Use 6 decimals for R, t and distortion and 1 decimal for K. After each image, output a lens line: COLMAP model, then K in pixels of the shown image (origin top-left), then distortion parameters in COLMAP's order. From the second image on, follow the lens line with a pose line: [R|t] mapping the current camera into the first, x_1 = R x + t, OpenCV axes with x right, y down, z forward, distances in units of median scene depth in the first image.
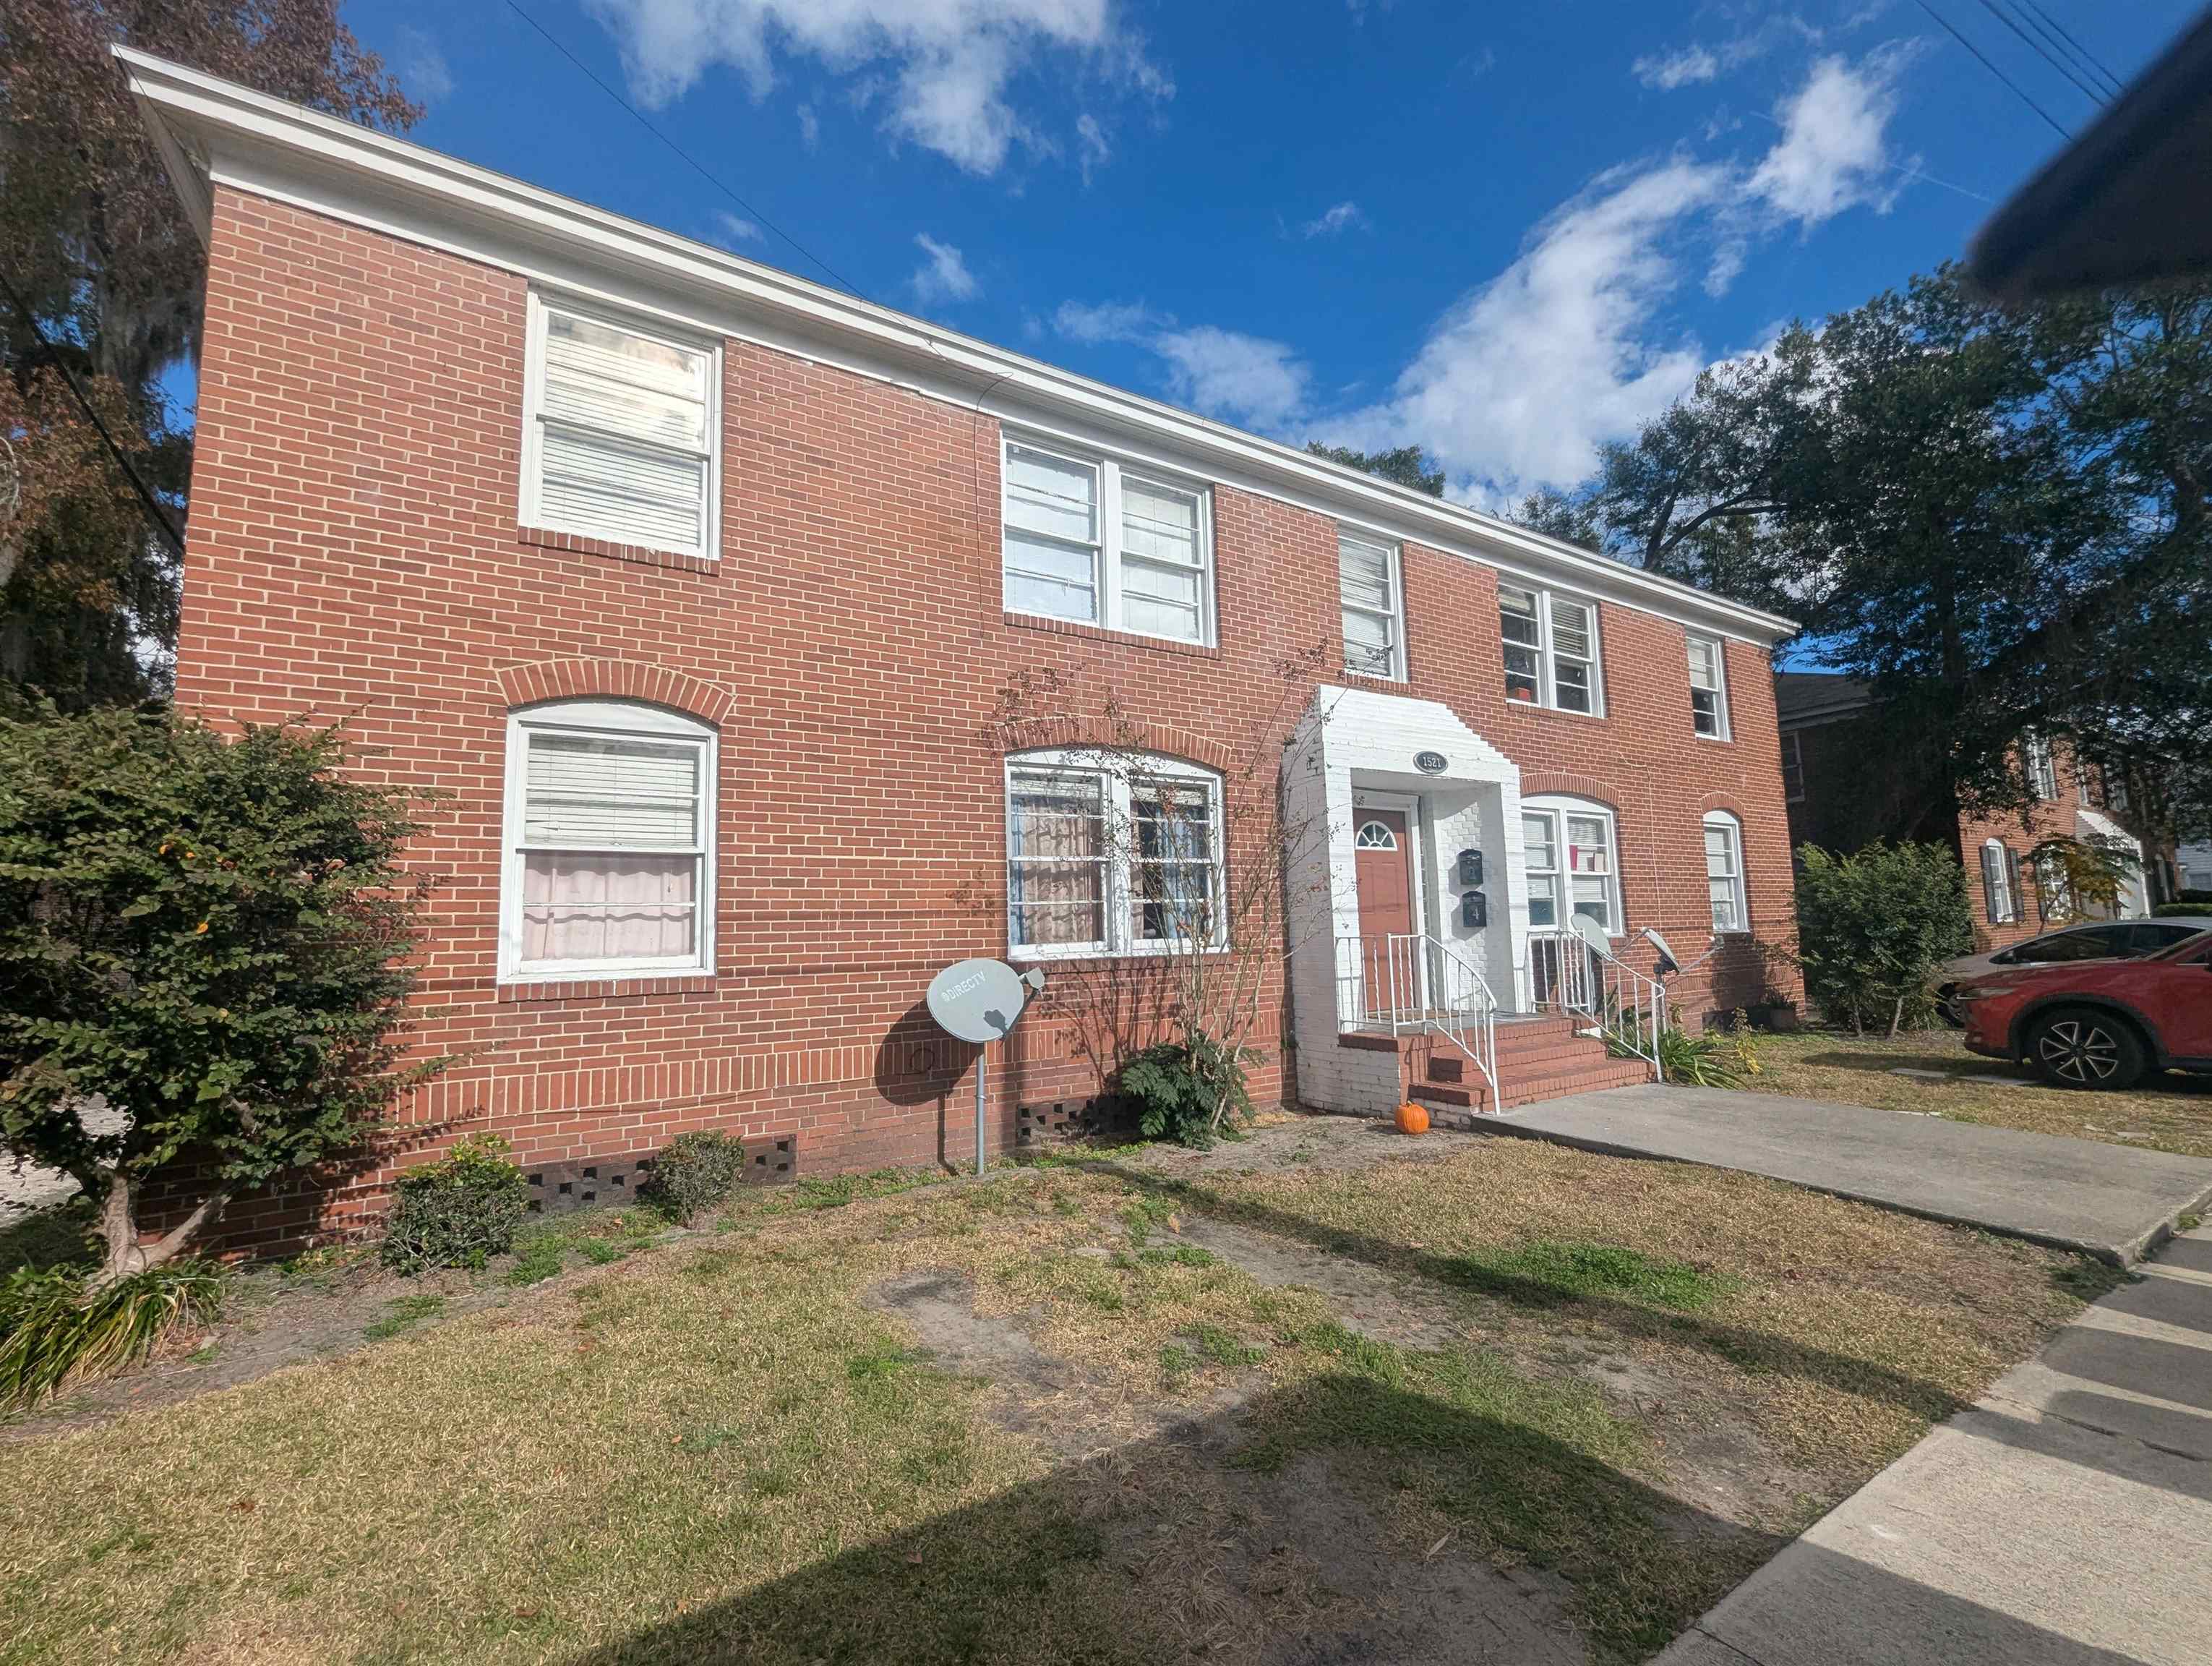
lens RADIAL K [[927.0, 0, 1106.0], [0, 927.0, 833.0], [0, 0, 1]] dist [0.001503, 0.000125]
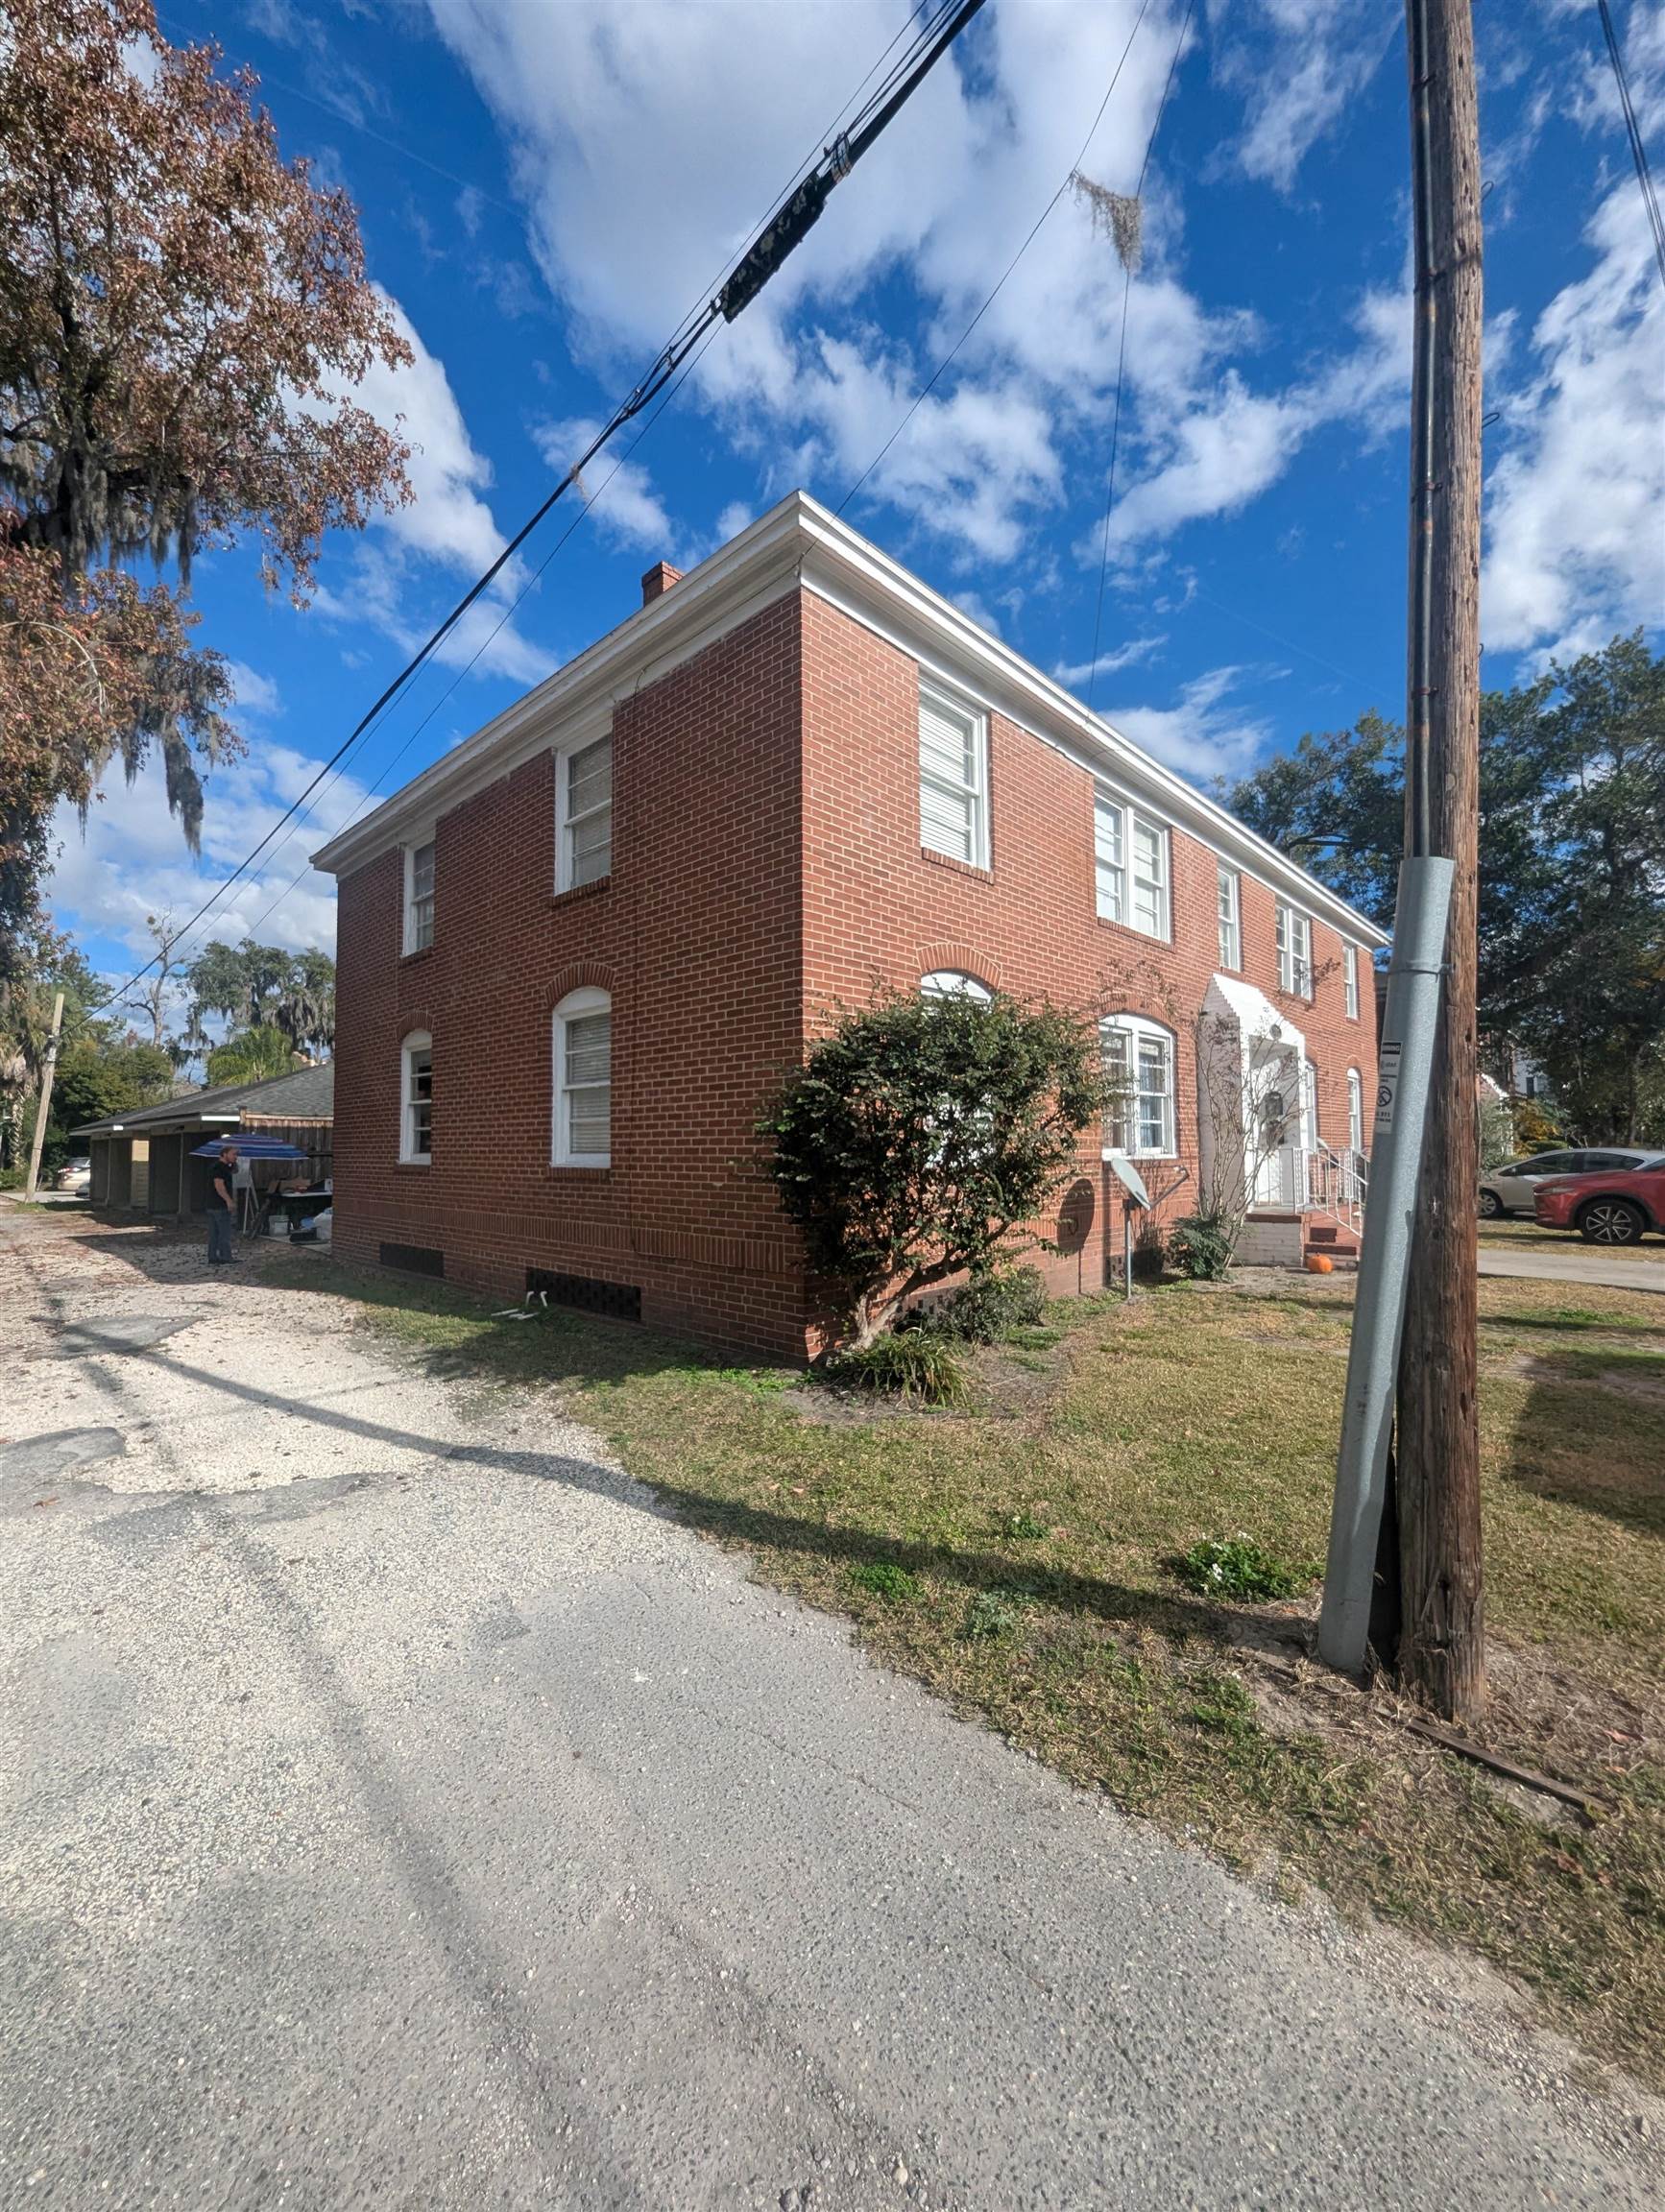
lens RADIAL K [[871.7, 0, 832.5], [0, 871.7, 1106.0], [0, 0, 1]] dist [-0.000697, -0.000025]
pose [[0.968508, 0.033294, 0.246747, -0.905857], [-0.048379, 0.997295, 0.055327, -0.002792], [-0.244237, -0.065523, 0.967499, -0.233323]]
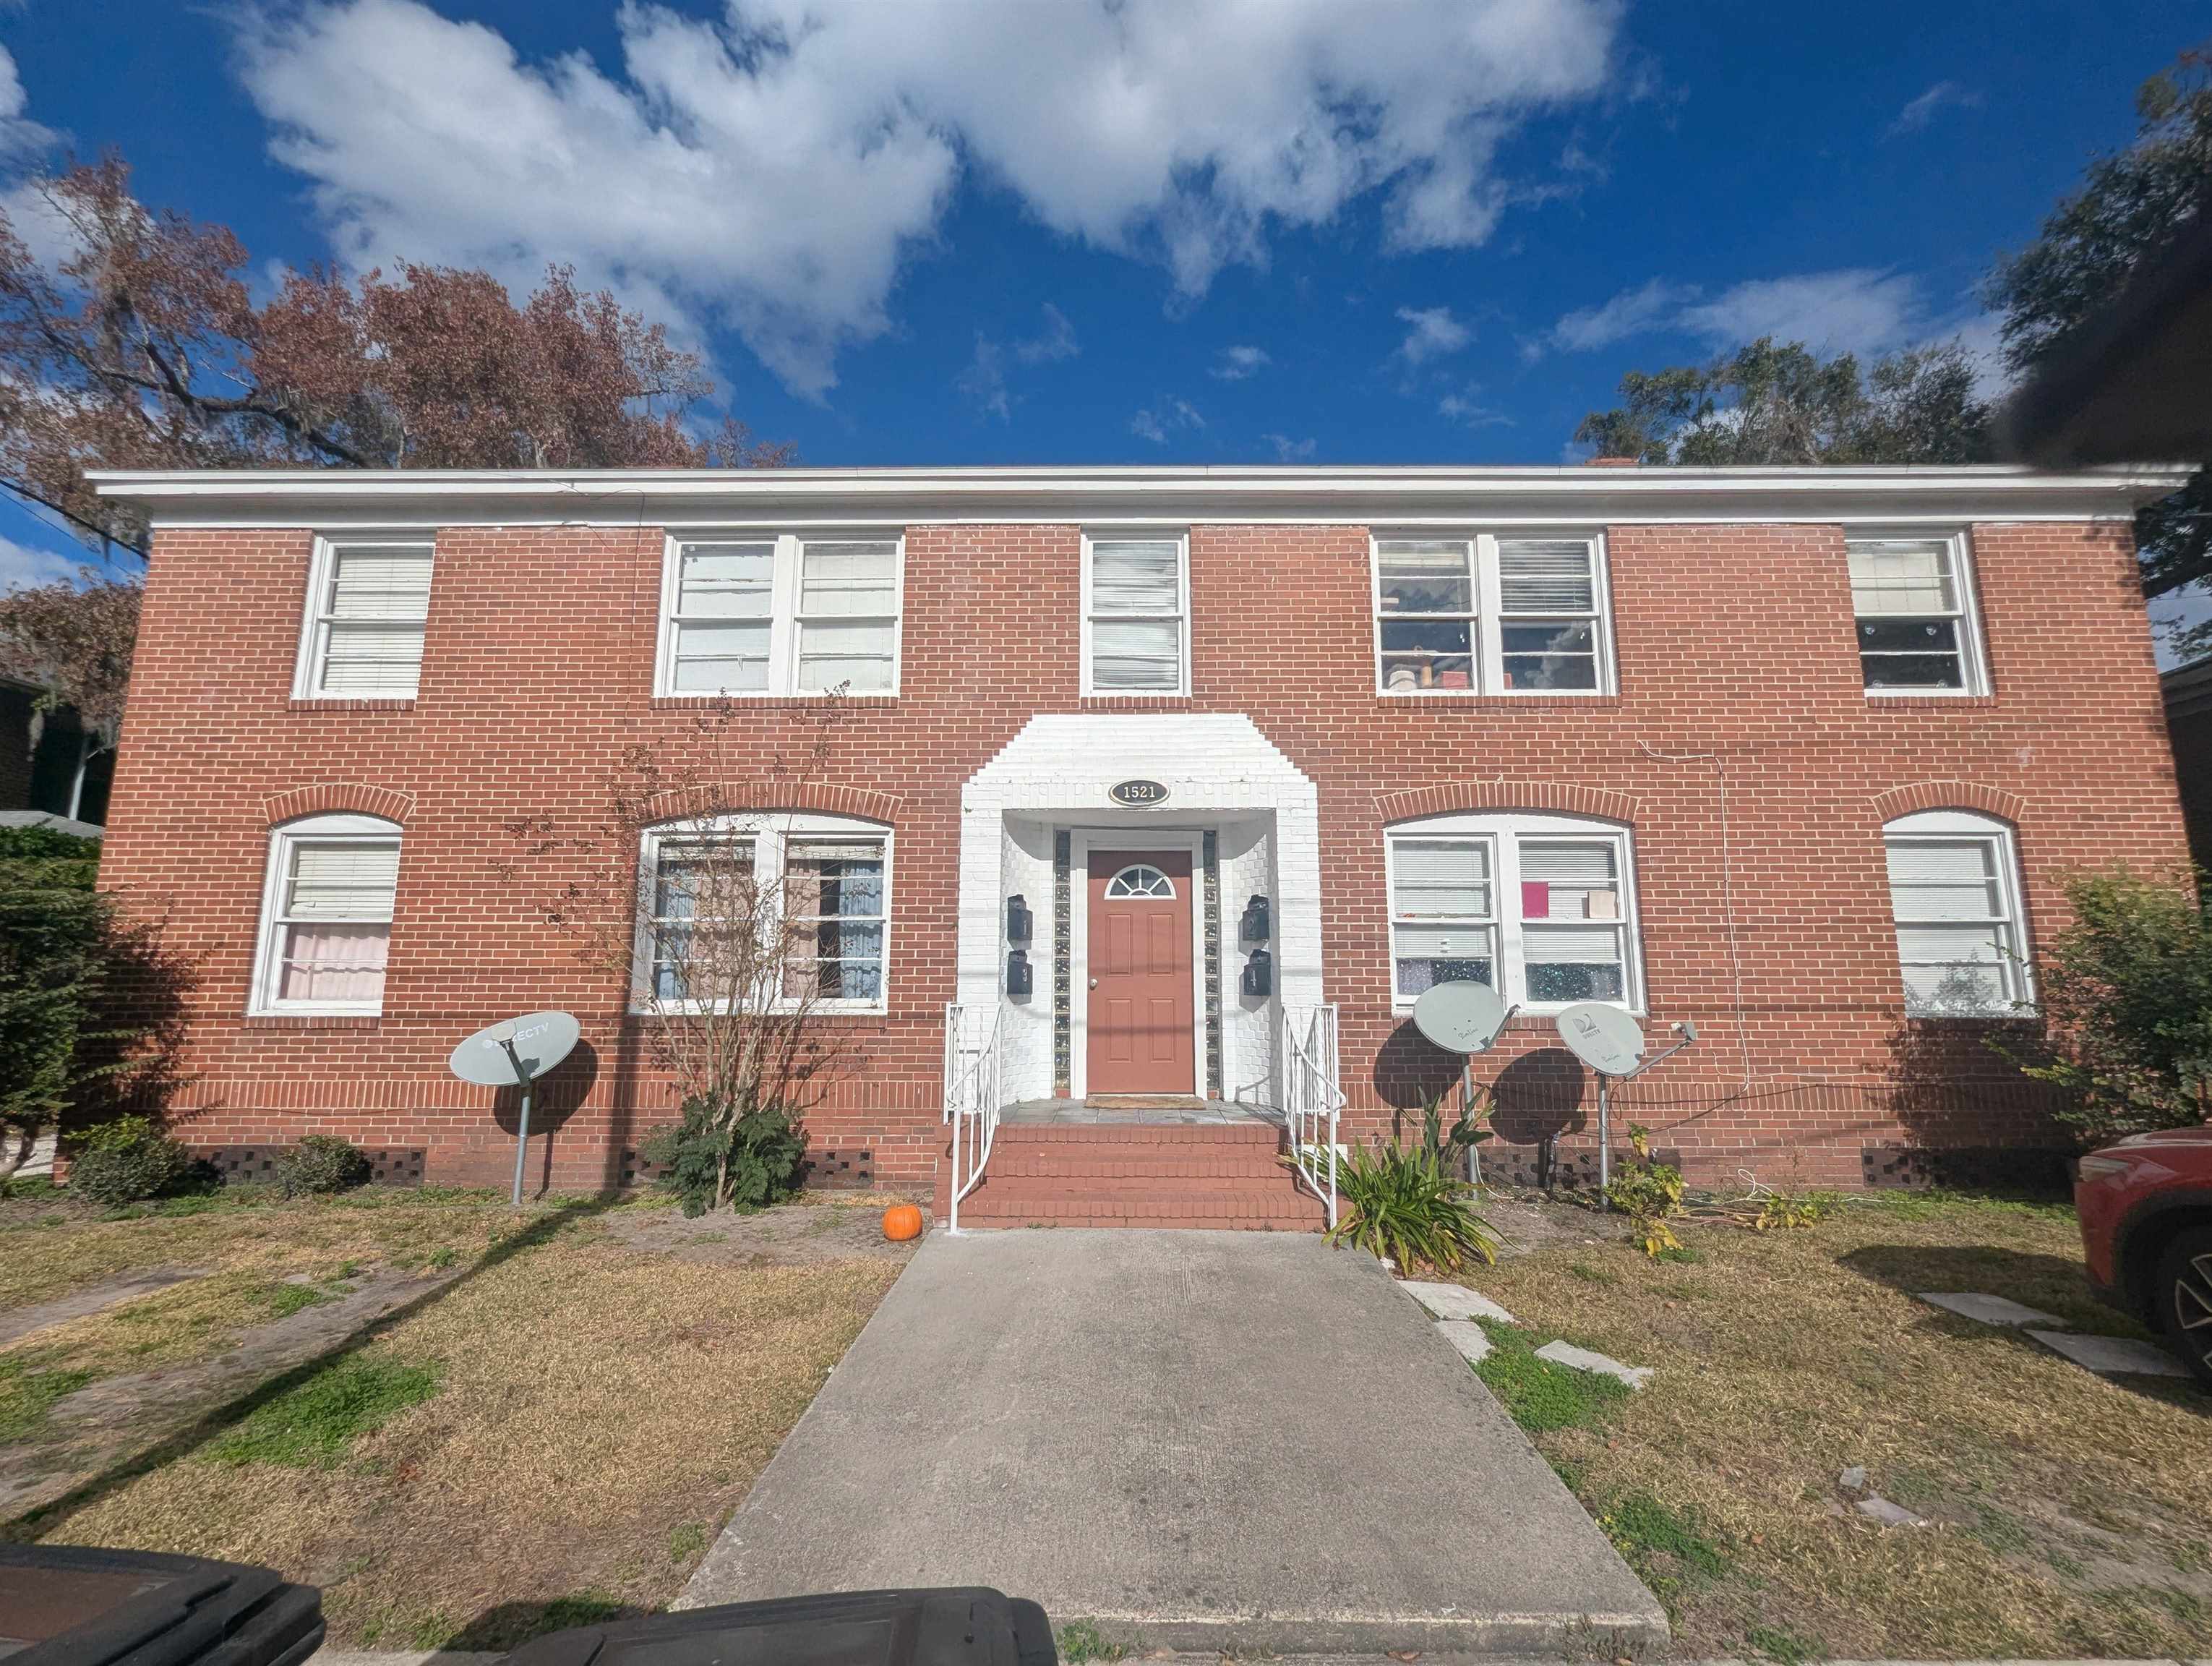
lens RADIAL K [[927.0, 0, 1106.0], [0, 927.0, 833.0], [0, 0, 1]] dist [0.001503, 0.000125]
pose [[0.842311, -0.058470, -0.535810, 1.028370], [0.037064, 0.998029, -0.050643, -0.000066], [0.537715, 0.022798, 0.842818, 0.393449]]
